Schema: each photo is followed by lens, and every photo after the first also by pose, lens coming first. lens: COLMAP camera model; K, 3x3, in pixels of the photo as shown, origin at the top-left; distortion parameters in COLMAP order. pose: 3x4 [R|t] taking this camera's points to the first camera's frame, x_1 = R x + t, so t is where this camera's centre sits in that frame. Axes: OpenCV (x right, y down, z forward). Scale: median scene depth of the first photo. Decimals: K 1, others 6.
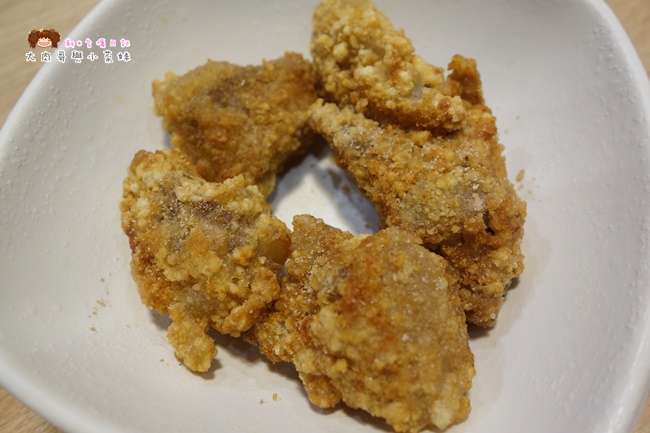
lens RADIAL K [[523.1, 0, 325.7], [0, 523.1, 216.1], [0, 0, 1]] dist [0.008263, -0.005680]
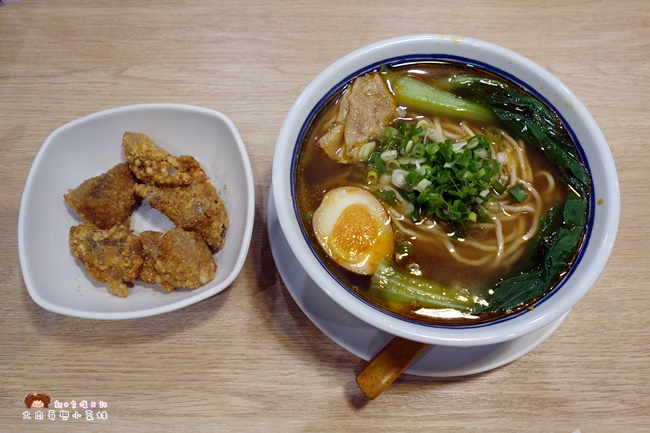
lens RADIAL K [[523.1, 0, 325.0], [0, 523.1, 217.9], [0, 0, 1]] dist [0.008263, -0.005680]
pose [[0.933428, -0.312725, 0.175826, 0.381320], [0.290861, 0.946553, 0.139416, -0.173670], [-0.210027, -0.078994, 0.974499, -1.840688]]
